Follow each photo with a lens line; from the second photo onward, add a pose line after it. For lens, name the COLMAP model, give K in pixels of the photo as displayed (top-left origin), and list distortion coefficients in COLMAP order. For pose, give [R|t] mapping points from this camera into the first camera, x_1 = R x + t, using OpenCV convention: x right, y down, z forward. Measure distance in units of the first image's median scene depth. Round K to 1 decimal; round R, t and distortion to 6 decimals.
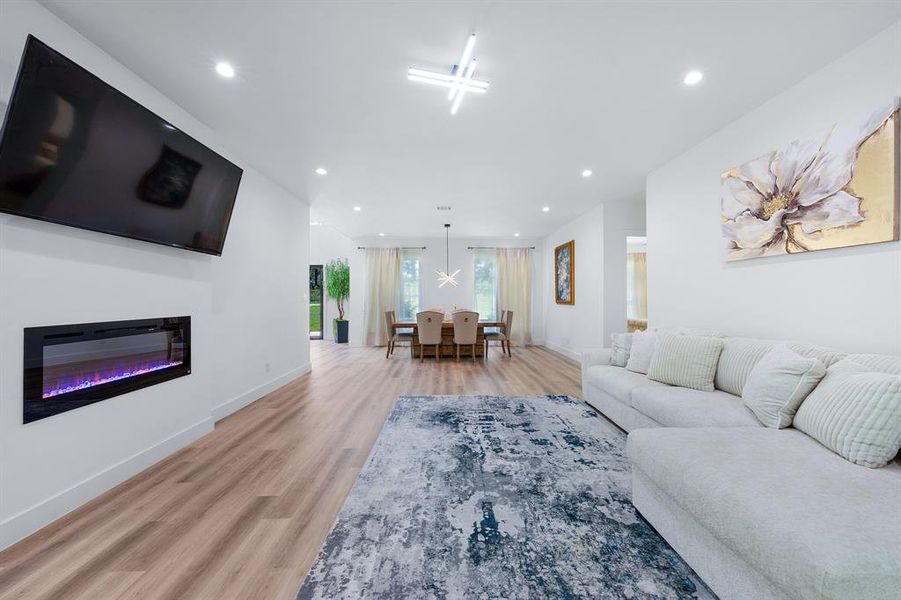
lens RADIAL K [[308.8, 0, 450.2], [0, 308.8, 296.3], [0, 0, 1]] dist [-0.004777, 0.001048]
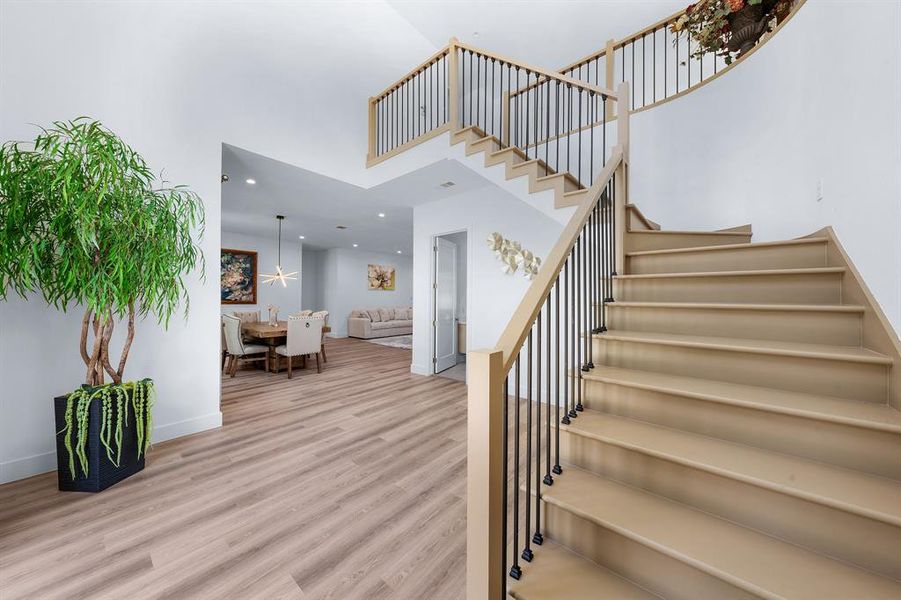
lens RADIAL K [[308.8, 0, 451.8], [0, 308.8, 296.1], [0, 0, 1]] dist [-0.004777, 0.001048]
pose [[-0.750642, 0.003508, 0.660700, -2.592719], [-0.008252, 0.999858, -0.014685, 0.019366], [-0.660658, -0.016475, -0.750507, 3.569884]]
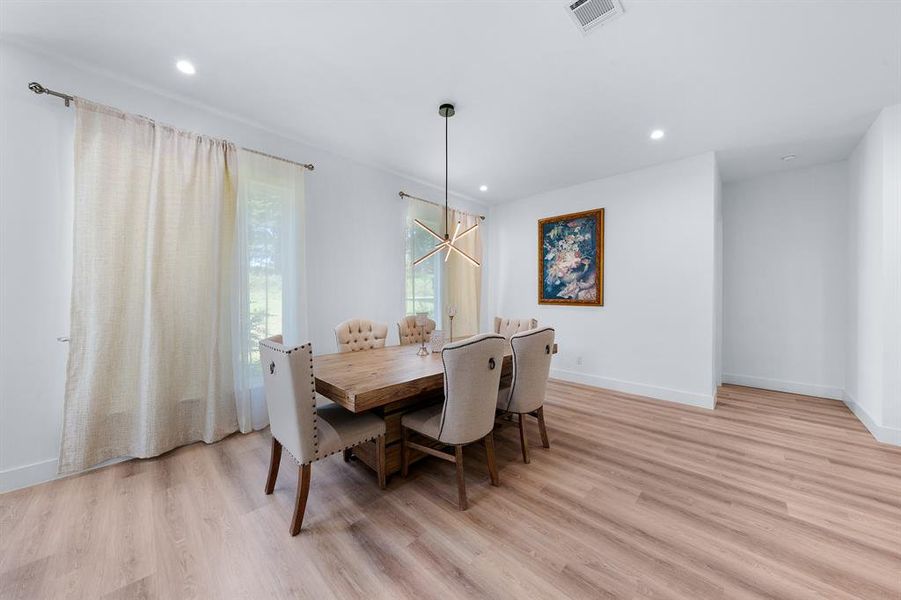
lens RADIAL K [[308.8, 0, 455.4], [0, 308.8, 296.3], [0, 0, 1]] dist [-0.004777, 0.001048]
pose [[0.710337, 0.004039, 0.703850, -0.737610], [-0.008640, 0.999958, 0.002981, 0.019734], [-0.703809, -0.008199, 0.710342, 1.893475]]
